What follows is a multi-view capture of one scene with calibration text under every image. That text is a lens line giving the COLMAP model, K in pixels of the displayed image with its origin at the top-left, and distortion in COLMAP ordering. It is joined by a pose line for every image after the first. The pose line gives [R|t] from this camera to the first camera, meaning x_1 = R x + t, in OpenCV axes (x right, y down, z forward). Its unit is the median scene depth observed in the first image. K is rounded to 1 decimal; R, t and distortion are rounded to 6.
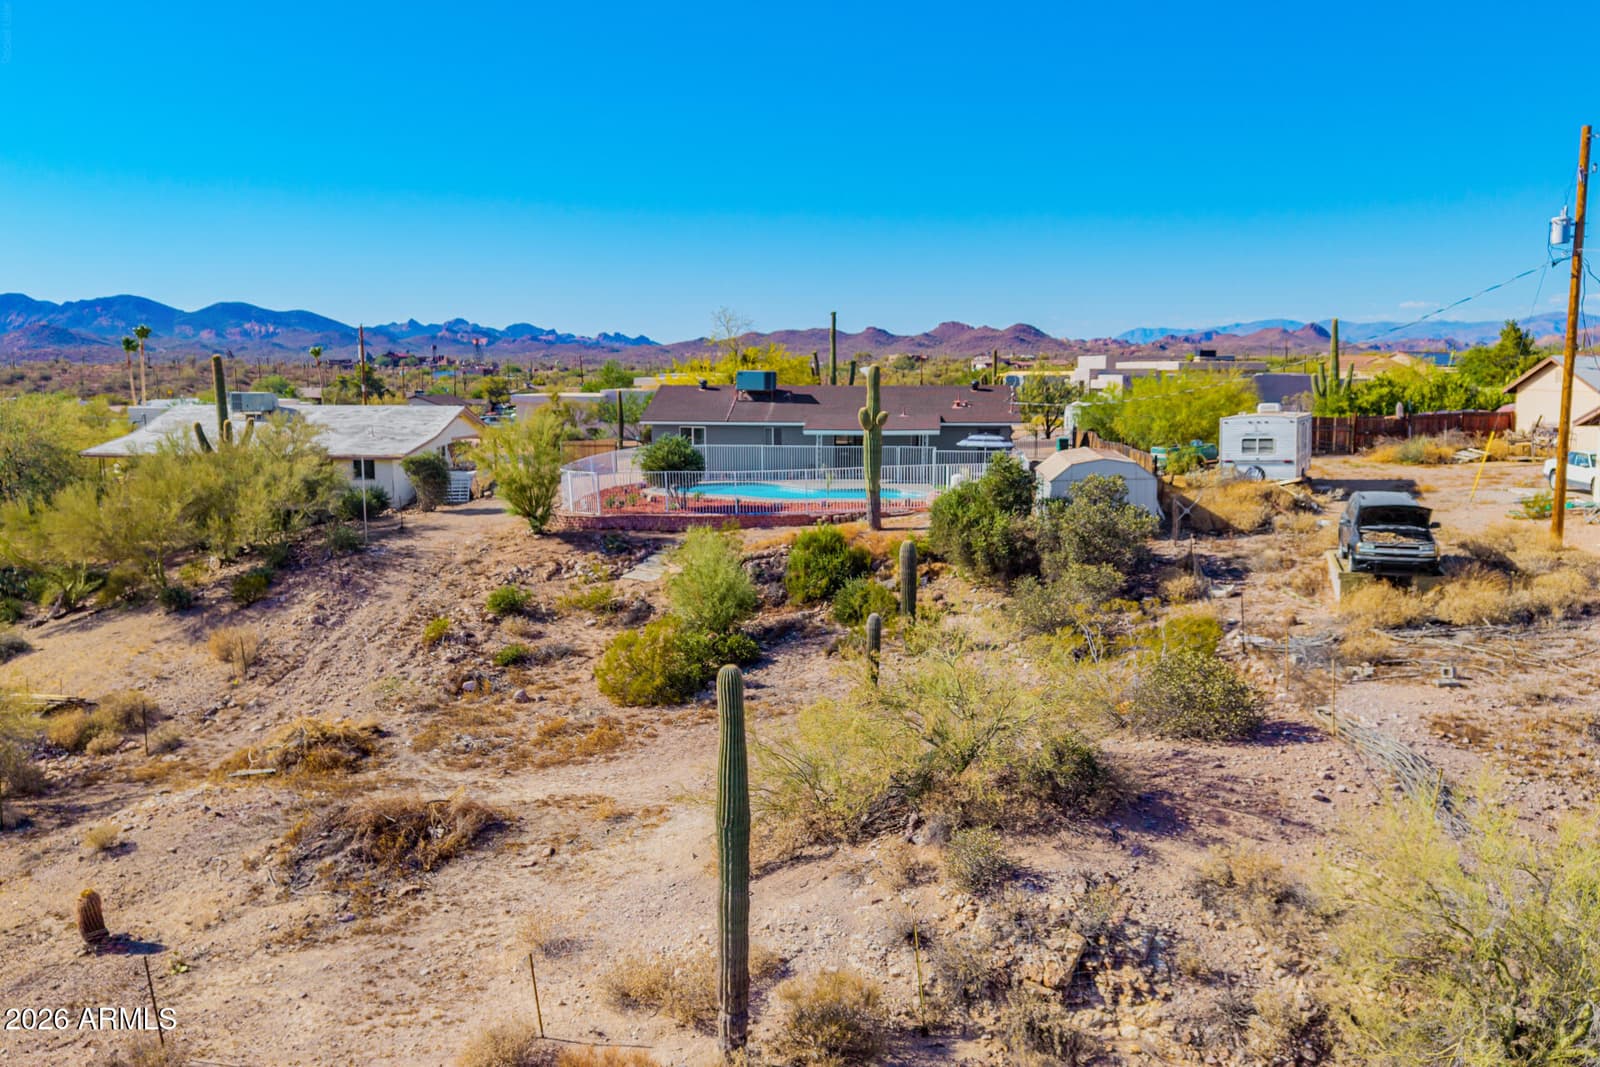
lens RADIAL K [[1261.2, 0, 800.0], [0, 1261.2, 533.5], [0, 0, 1]] dist [0.081894, -0.154852]
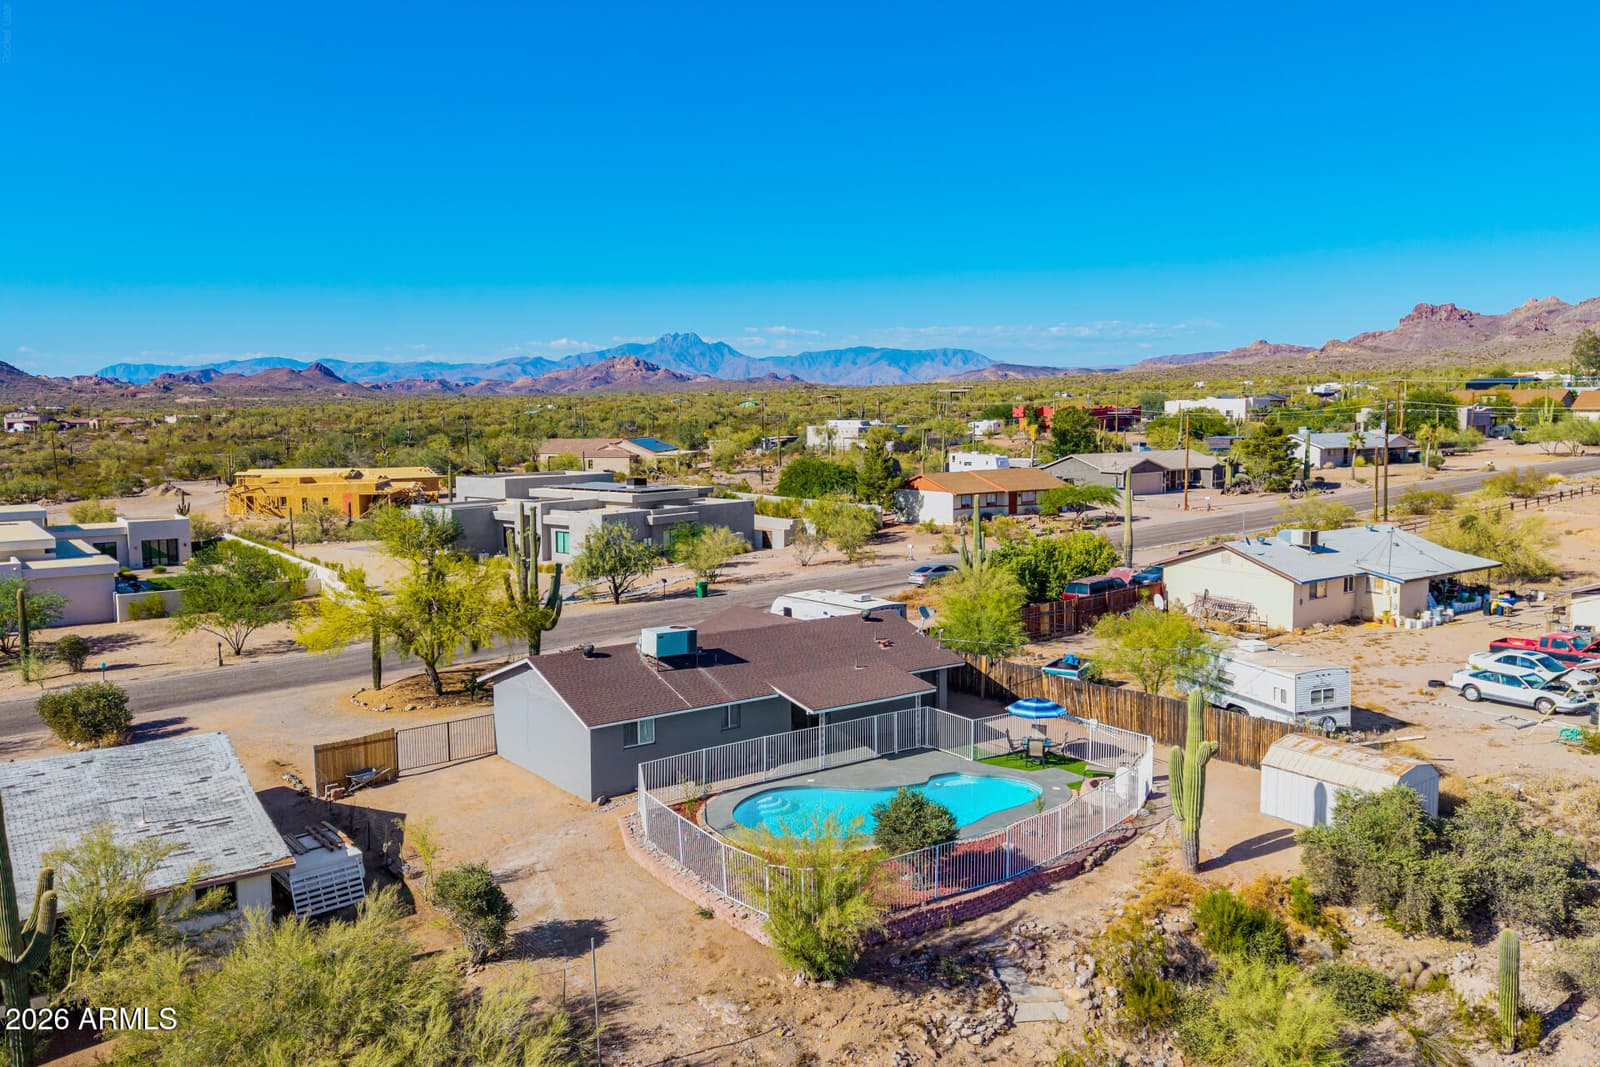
lens RADIAL K [[1264.4, 0, 794.6], [0, 1264.4, 511.7], [0, 0, 1]] dist [0.036082, -0.017828]
pose [[0.742727, -0.061147, 0.666797, -0.679626], [0.092471, 0.995647, -0.011697, -0.252332], [-0.663179, 0.070347, 0.745148, 0.479764]]
